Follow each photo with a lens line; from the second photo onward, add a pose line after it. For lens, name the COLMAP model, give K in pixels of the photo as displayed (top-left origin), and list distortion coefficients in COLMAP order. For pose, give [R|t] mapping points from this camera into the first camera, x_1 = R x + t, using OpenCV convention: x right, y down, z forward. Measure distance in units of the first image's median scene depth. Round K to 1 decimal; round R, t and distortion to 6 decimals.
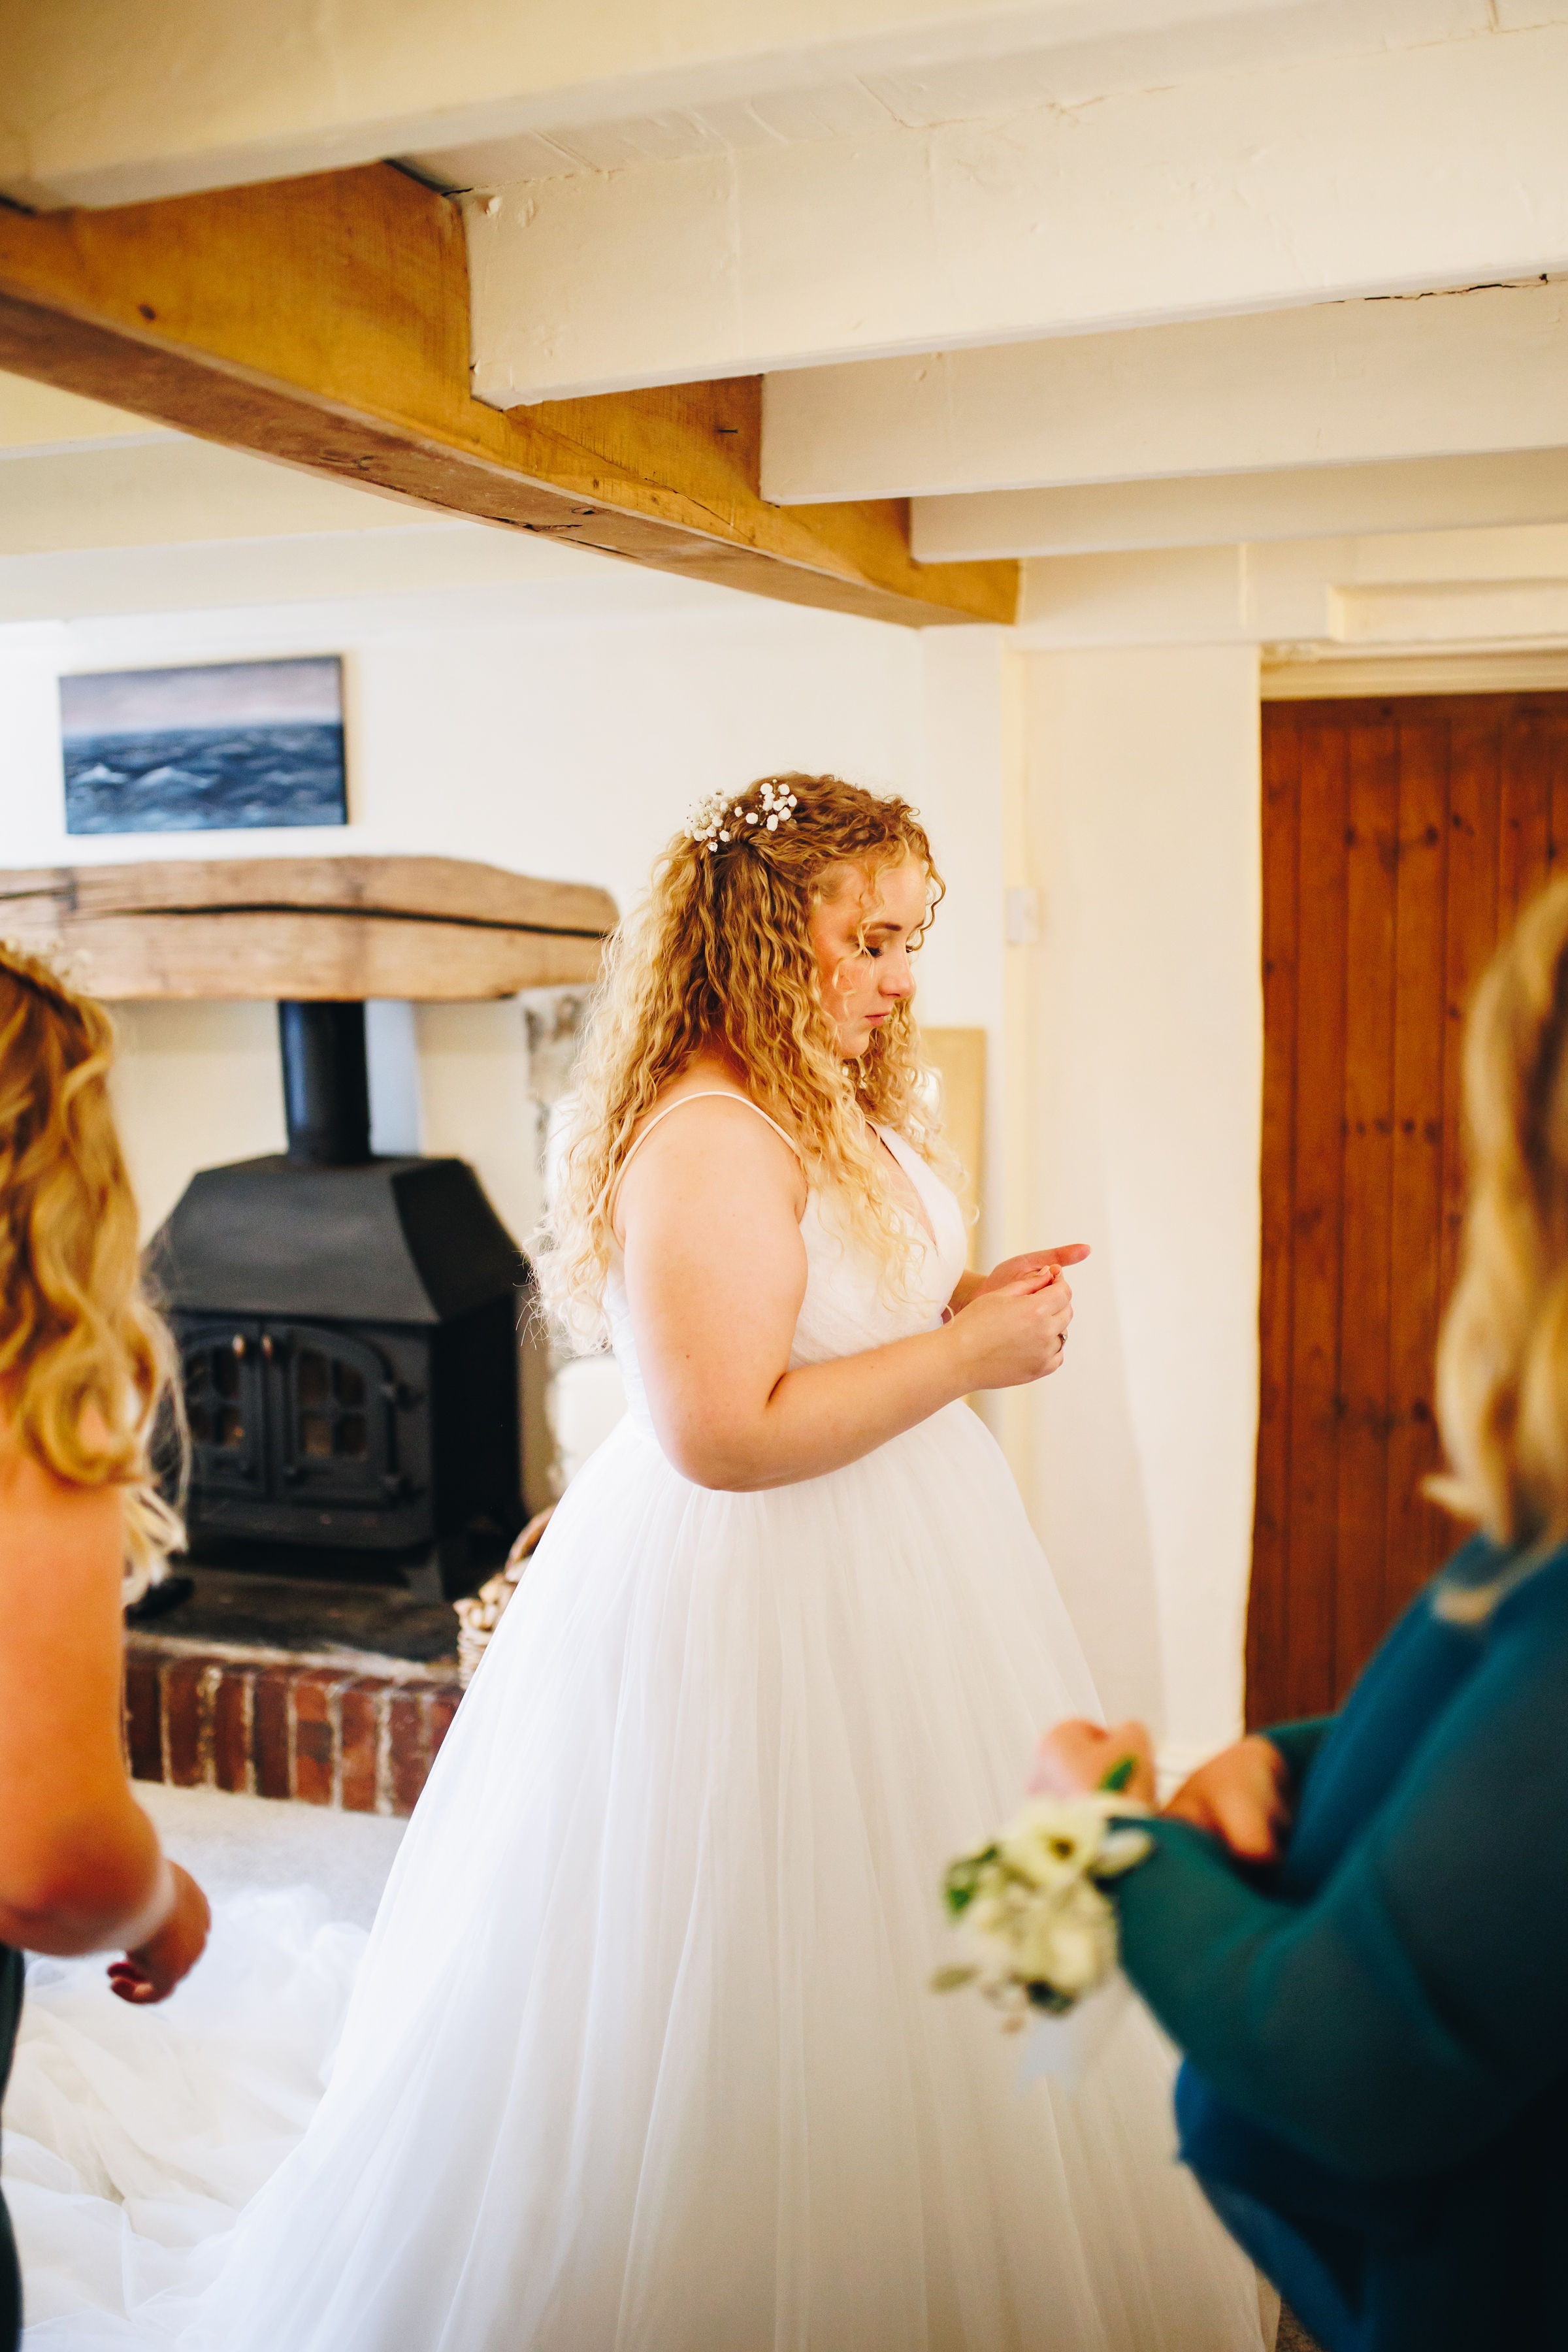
lens RADIAL K [[2233.8, 0, 784.0], [0, 2233.8, 1176.0], [0, 0, 1]] dist [-0.012972, -0.013479]
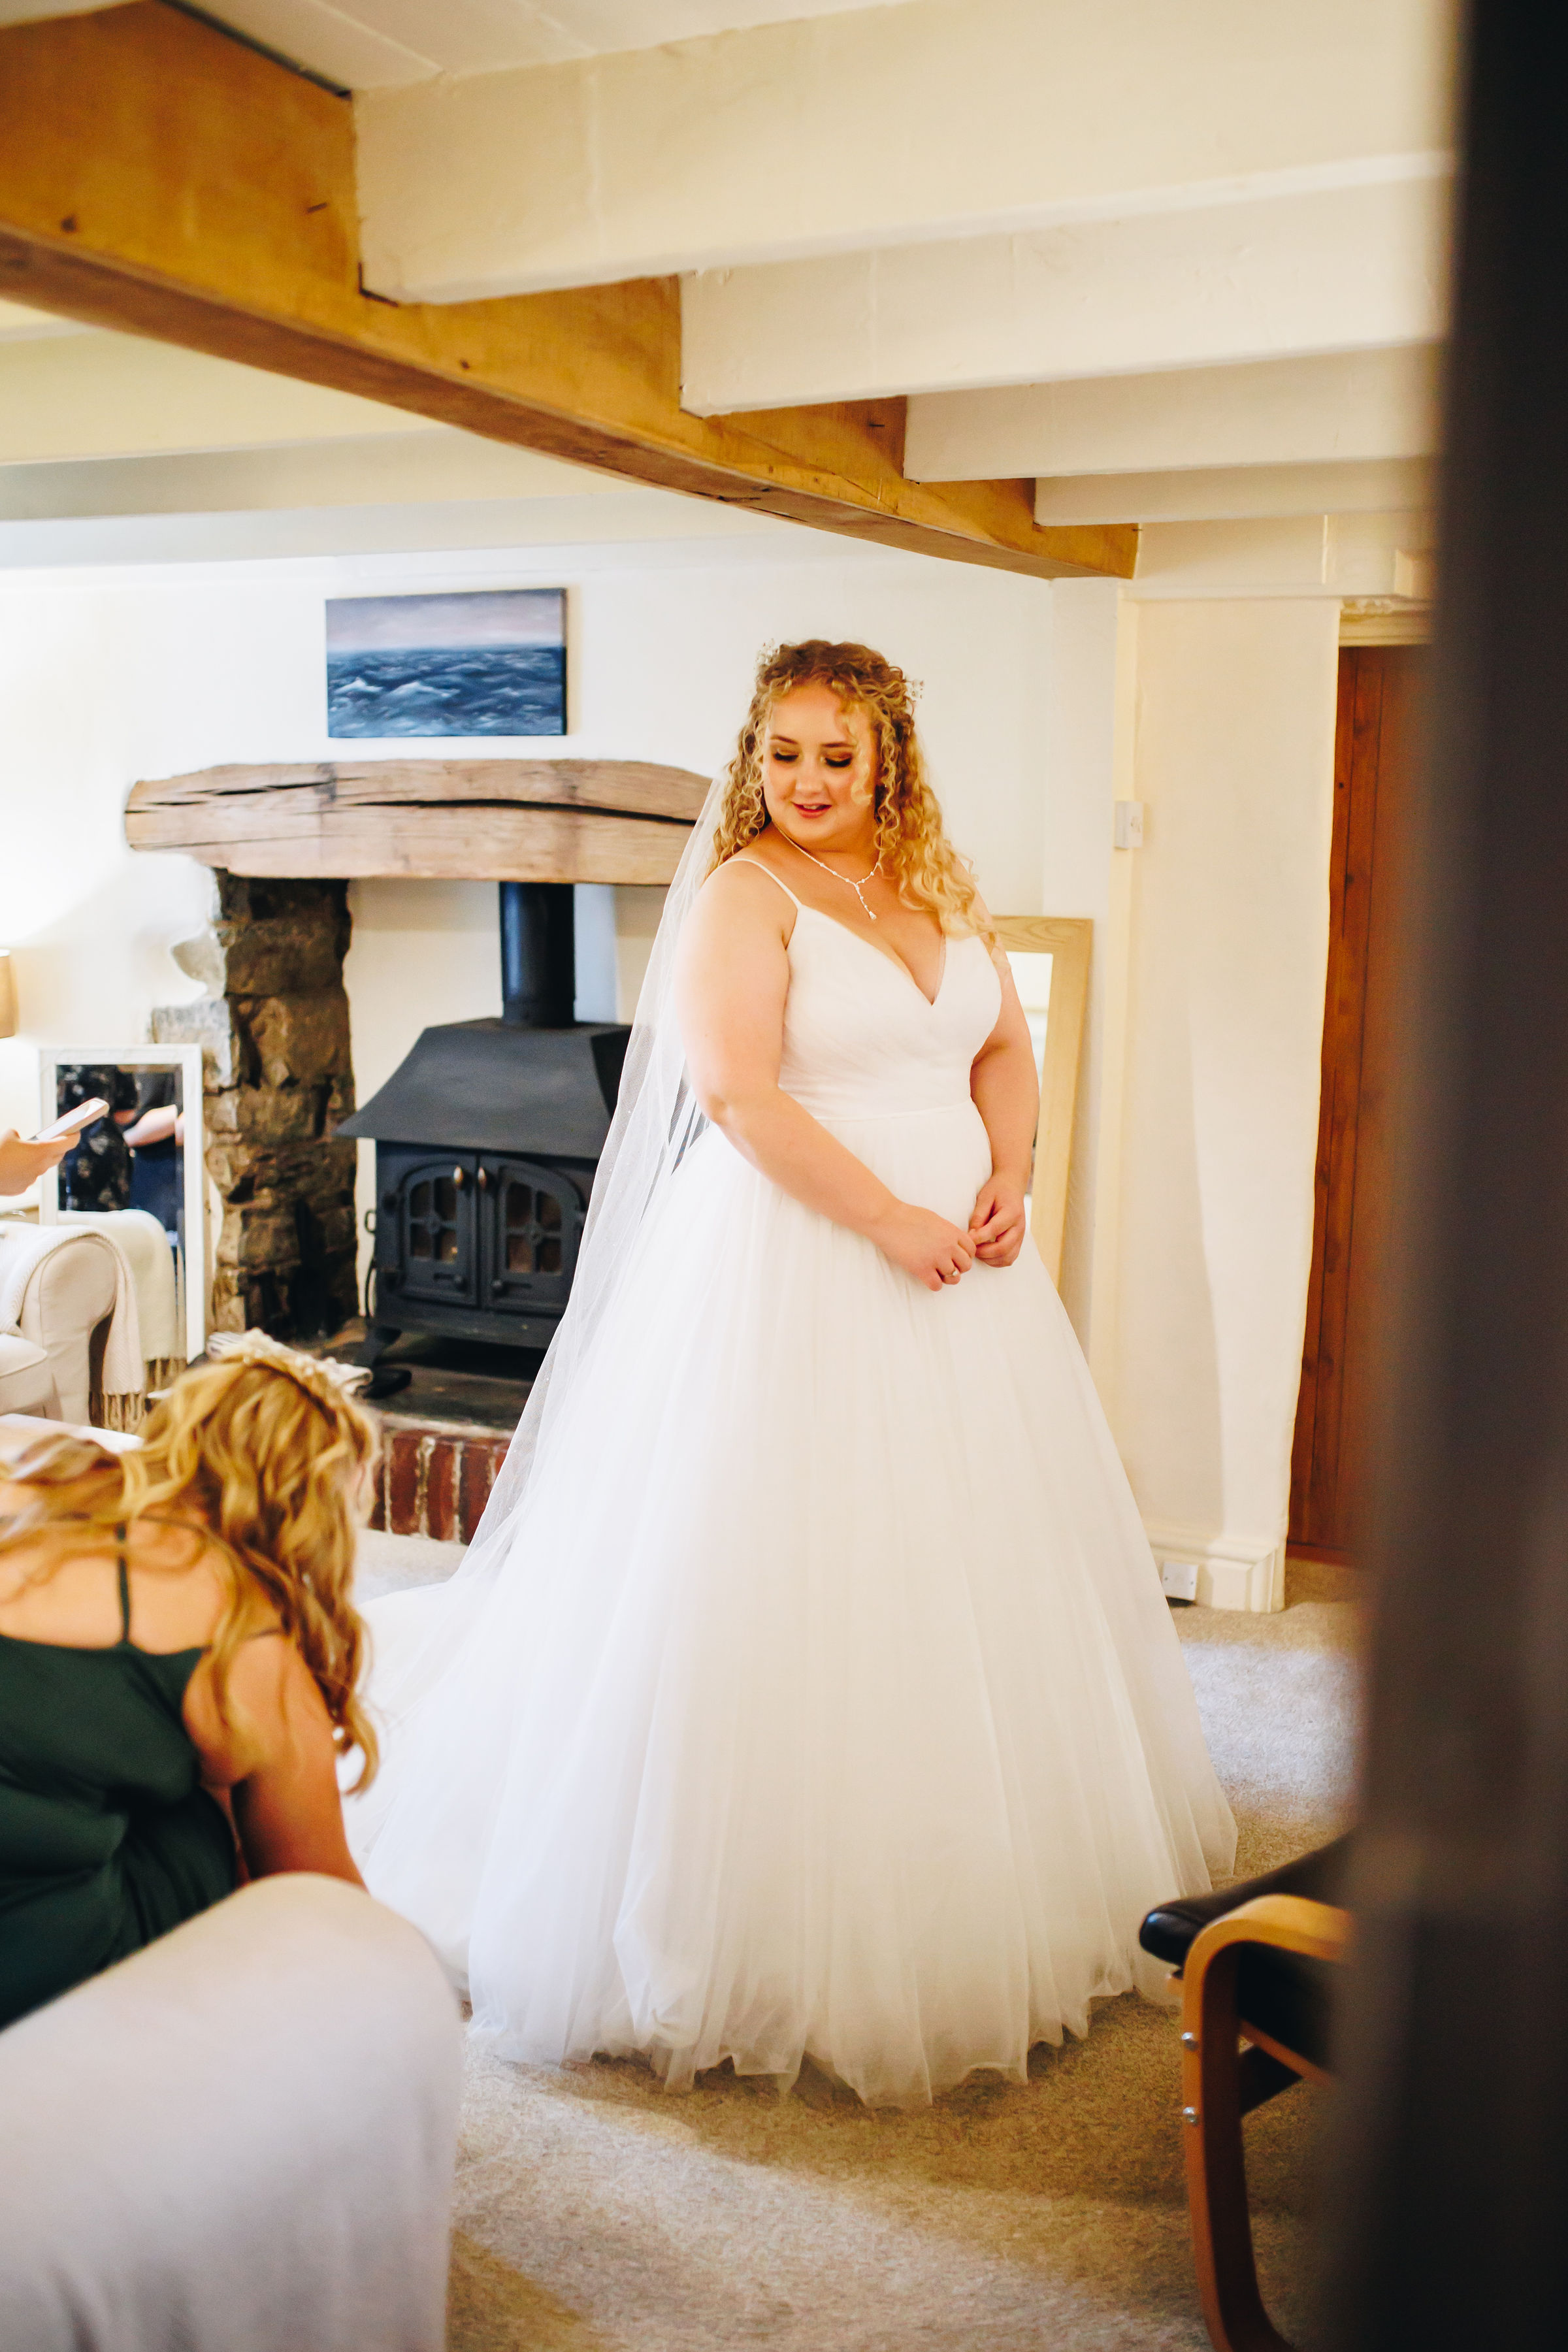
lens RADIAL K [[2111.8, 0, 784.0], [0, 2111.8, 1176.0], [0, 0, 1]] dist [-0.011323, 0.008108]
pose [[0.995977, 0.044430, -0.077824, 0.016438], [-0.041157, 0.998219, 0.043177, 0.022771], [0.079604, -0.039800, 0.996032, -0.110331]]
